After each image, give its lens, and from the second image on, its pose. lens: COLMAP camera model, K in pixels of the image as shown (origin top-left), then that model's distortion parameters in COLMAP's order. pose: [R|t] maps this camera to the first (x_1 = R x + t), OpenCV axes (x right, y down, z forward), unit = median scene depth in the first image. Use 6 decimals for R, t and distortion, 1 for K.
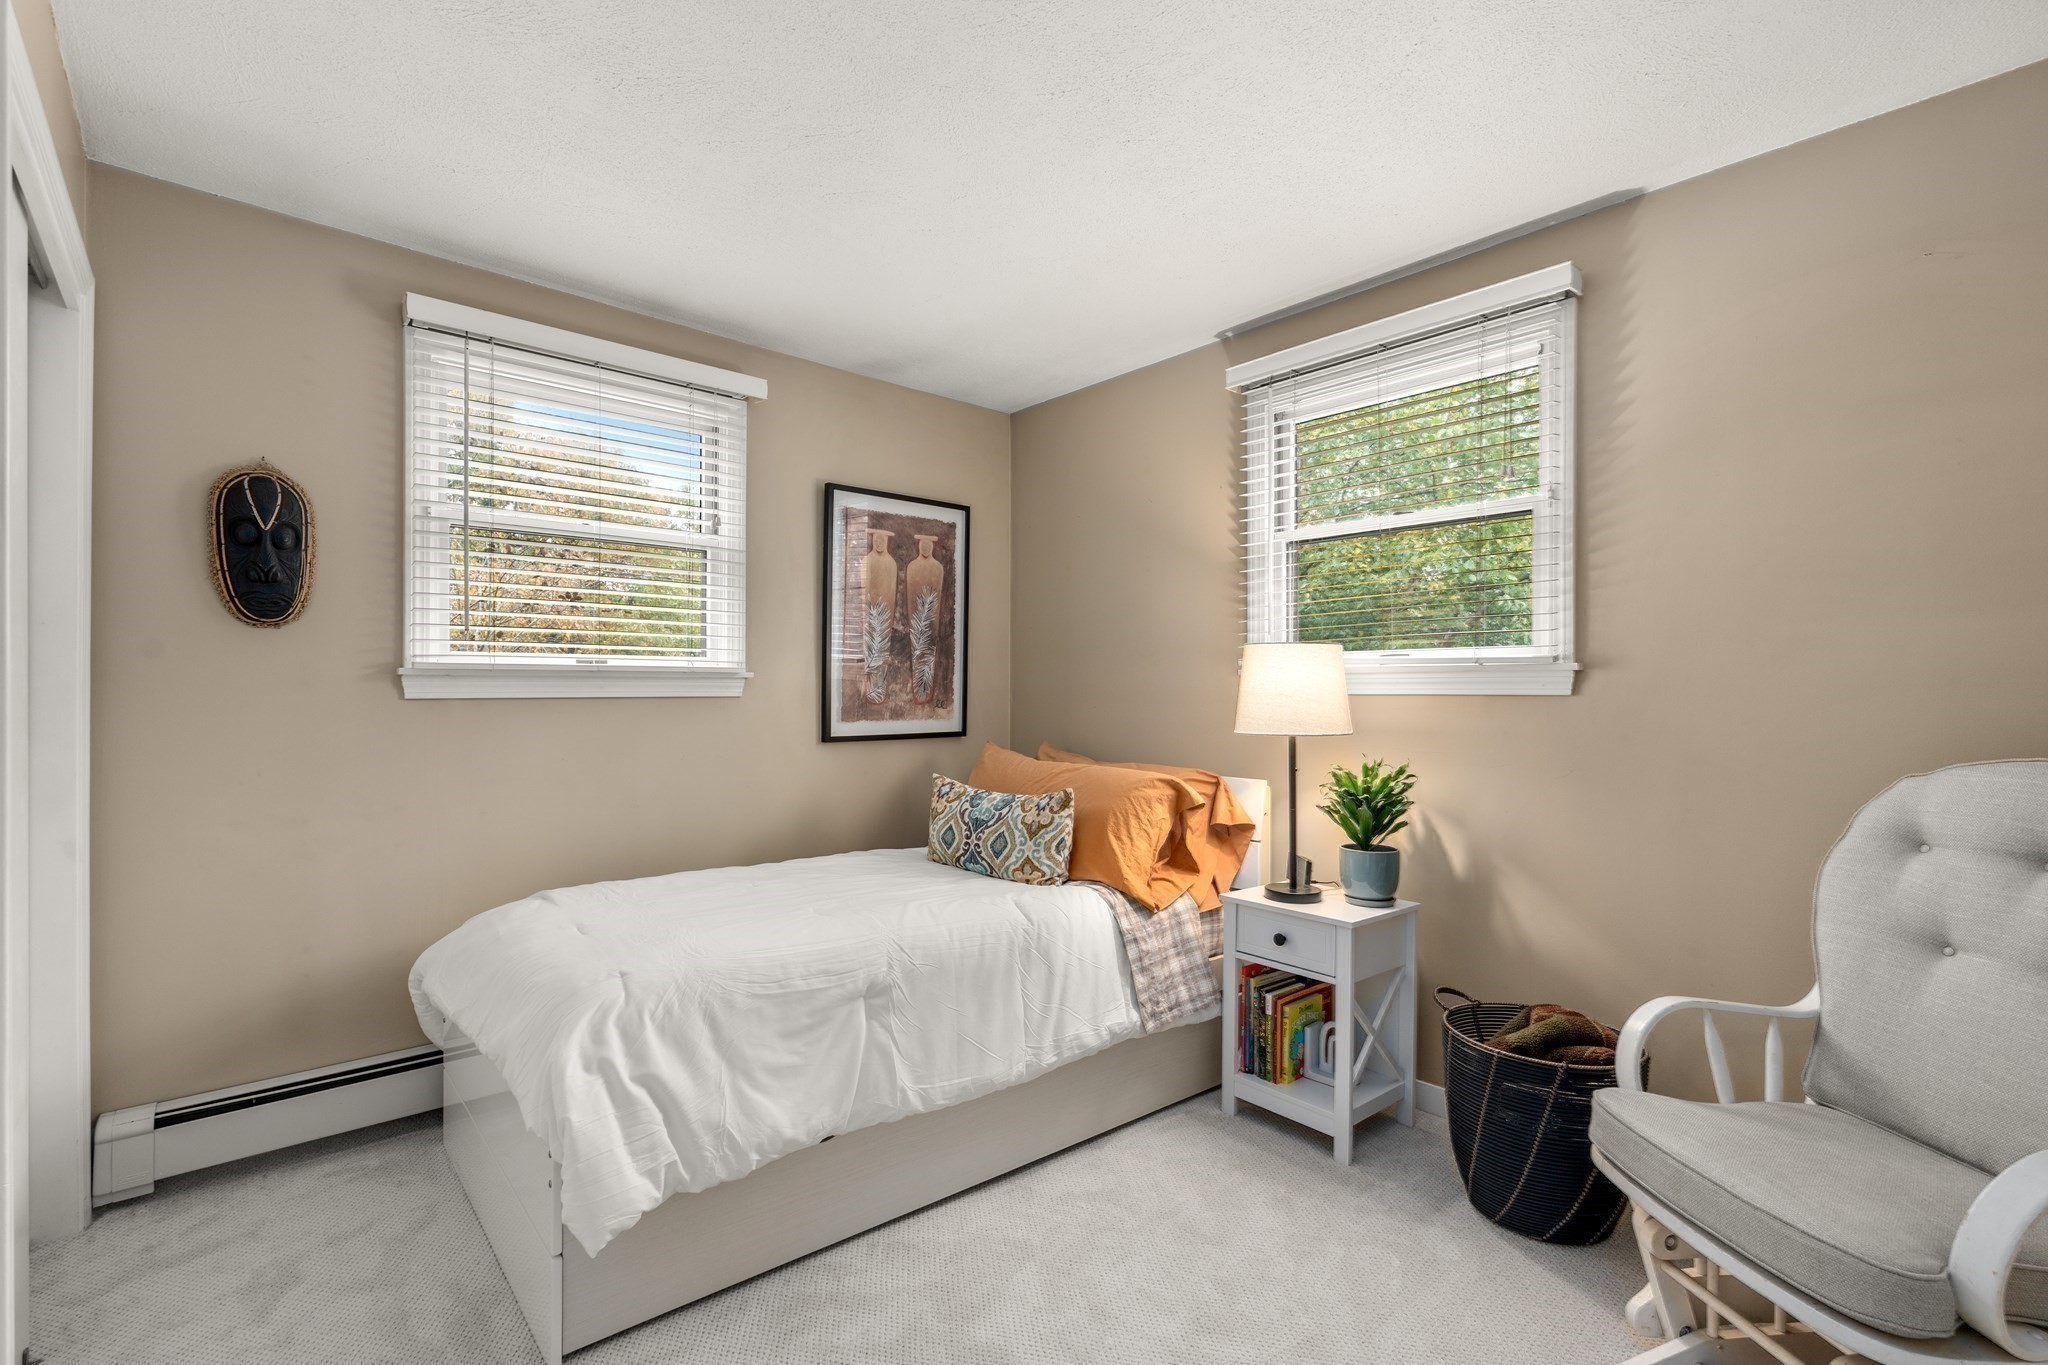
lens RADIAL K [[918.6, 0, 1015.7], [0, 918.6, 686.6], [0, 0, 1]] dist [0.001839, -0.001866]
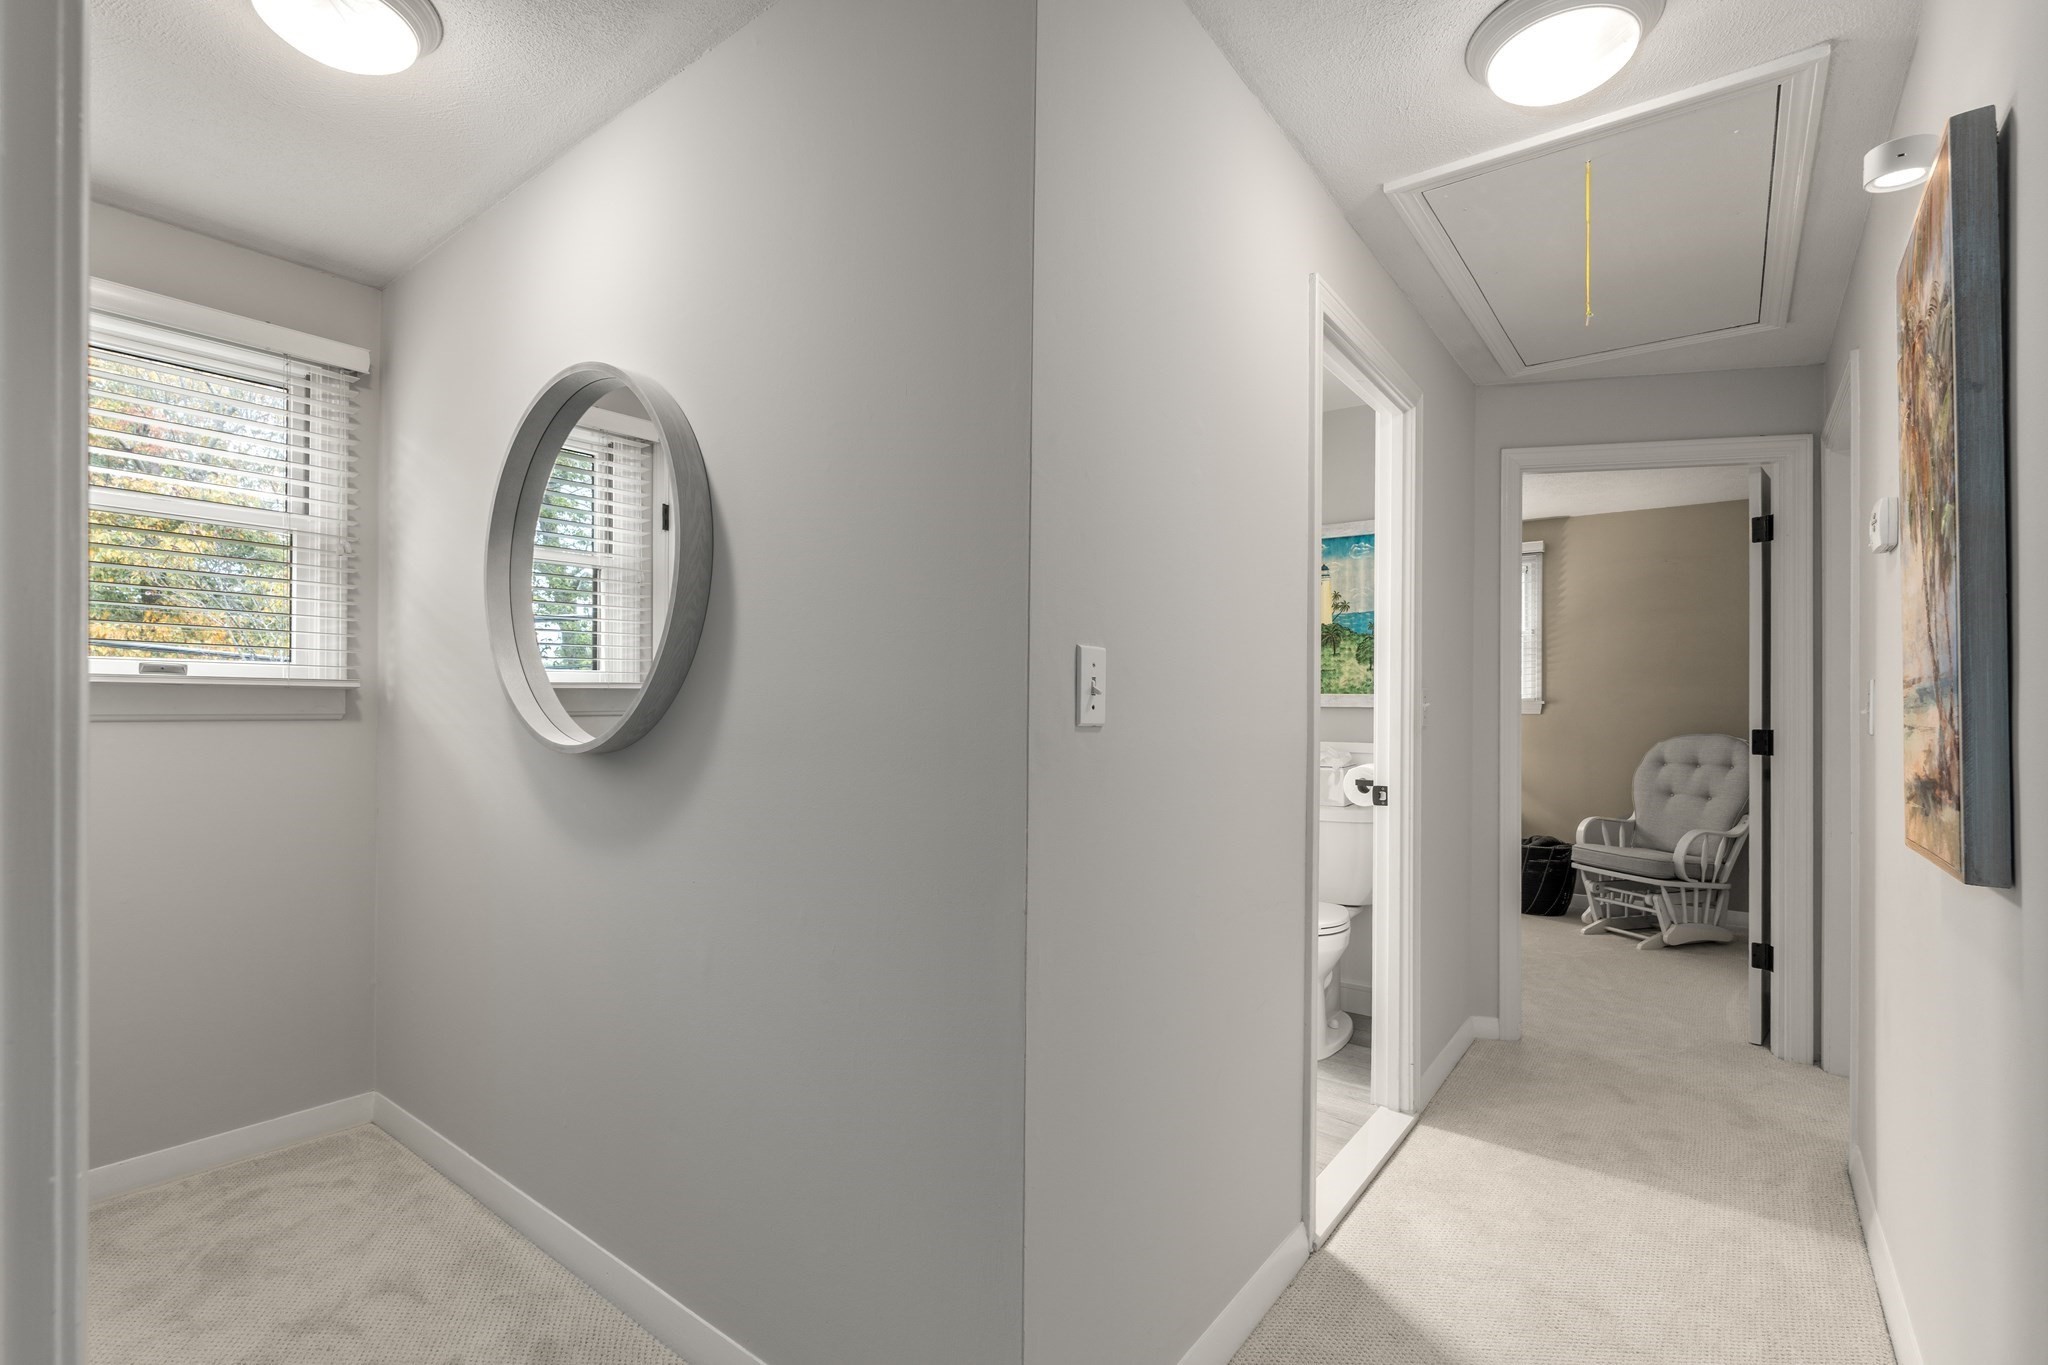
lens RADIAL K [[918.6, 0, 1028.4], [0, 918.6, 701.3], [0, 0, 1]] dist [0.001839, -0.001866]
pose [[0.984395, -0.003434, 0.175939, -1.186581], [0.003362, 0.999994, 0.000702, -0.032412], [-0.175940, -0.000100, 0.984401, -1.188541]]
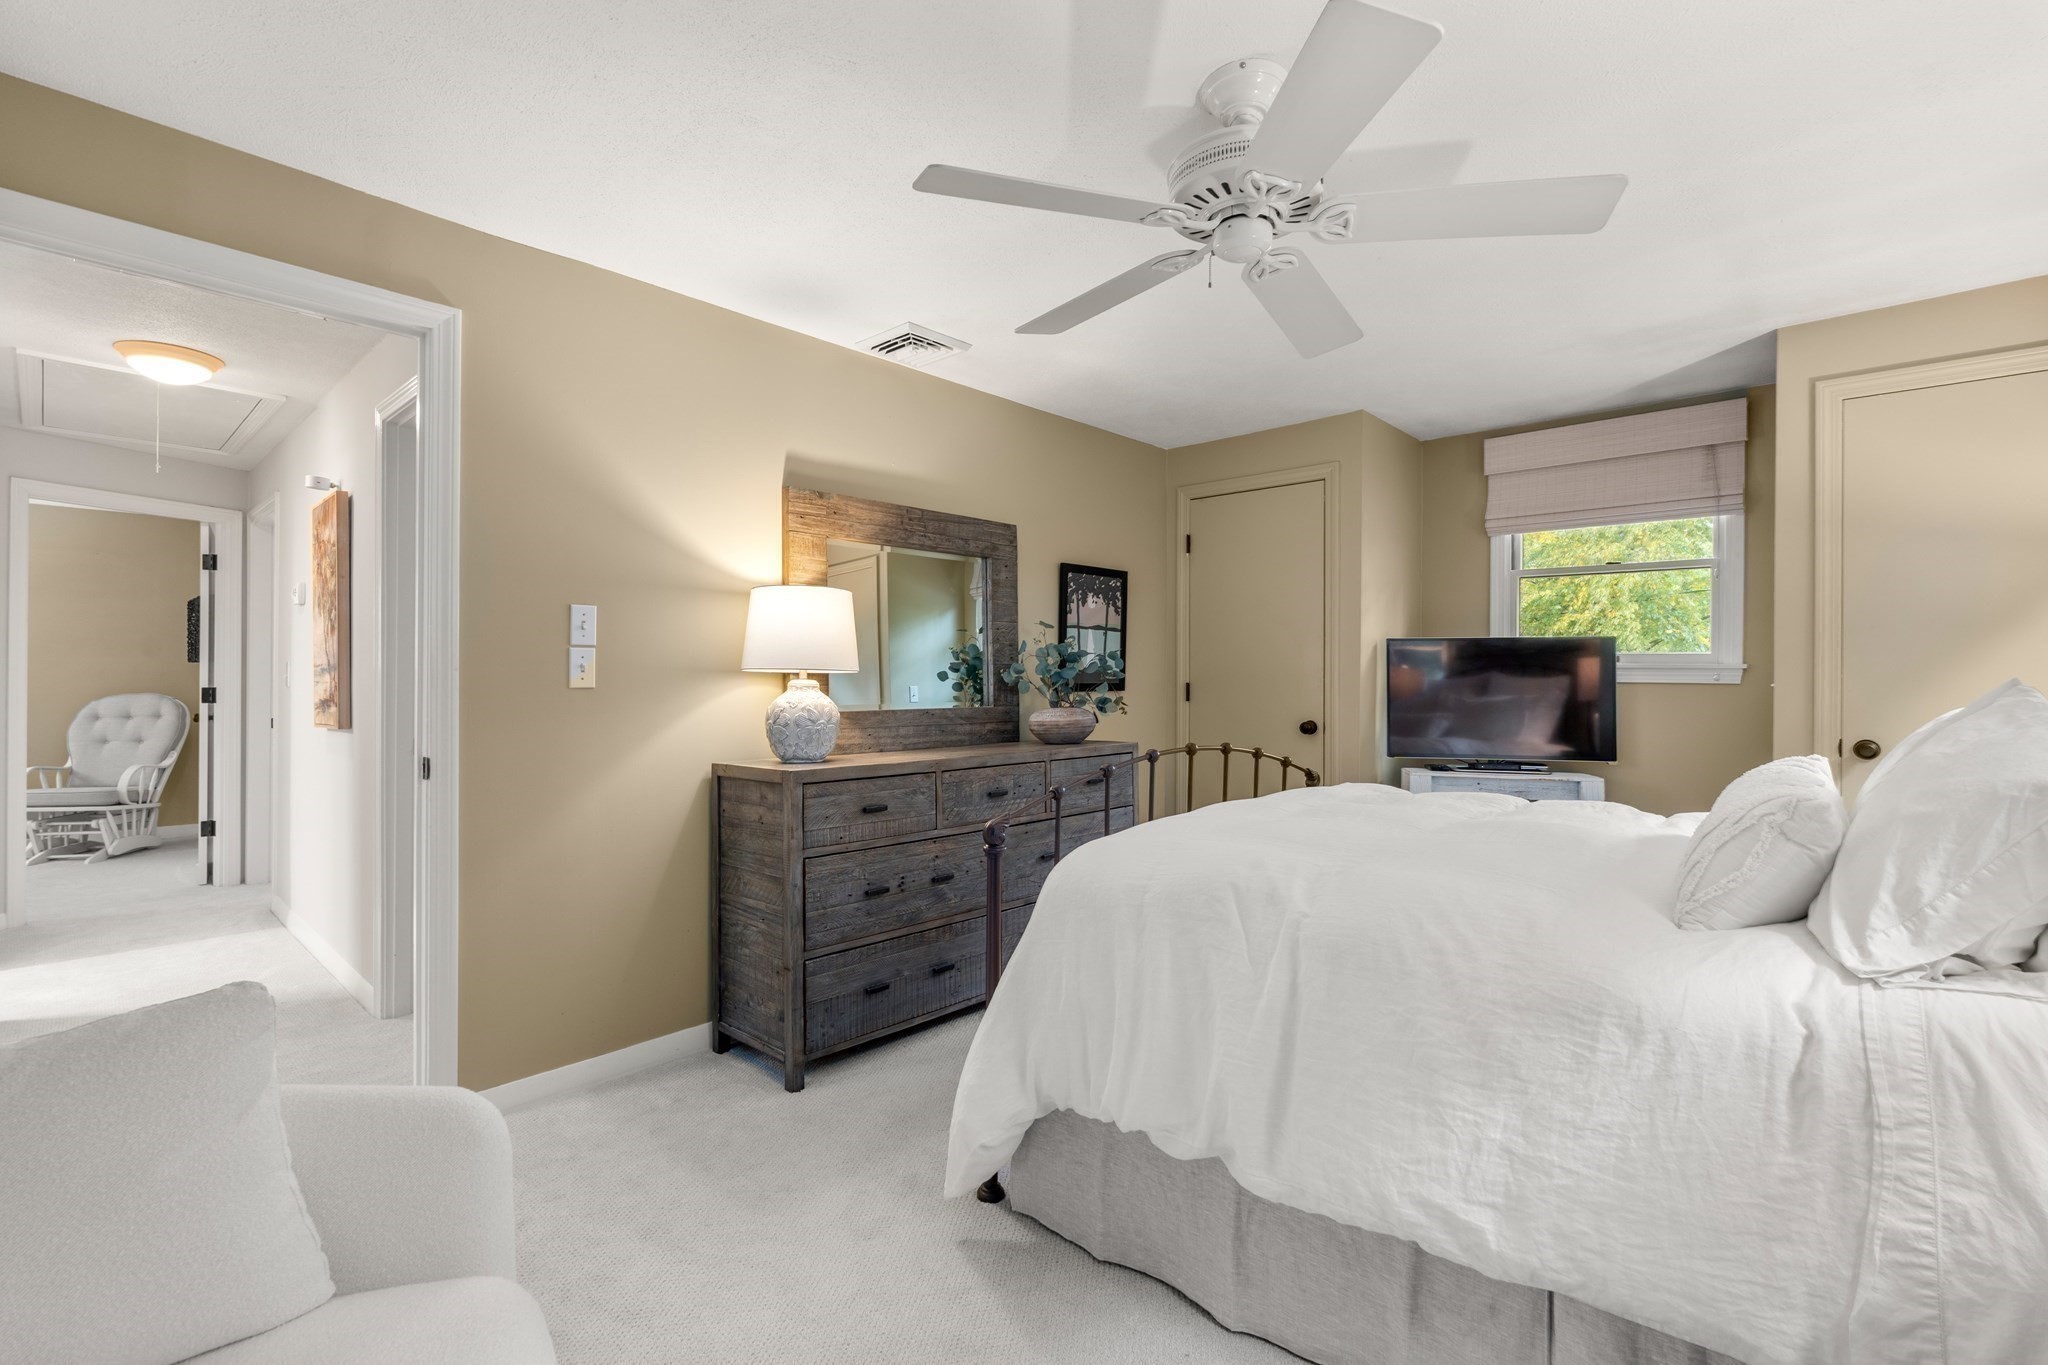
lens RADIAL K [[918.6, 0, 1034.0], [0, 918.6, 667.4], [0, 0, 1]] dist [0.001839, -0.001866]
pose [[-0.081931, -0.002644, 0.996634, -2.251369], [-0.006416, 0.999977, 0.002125, -0.050967], [-0.996617, -0.006220, -0.081946, -1.838106]]
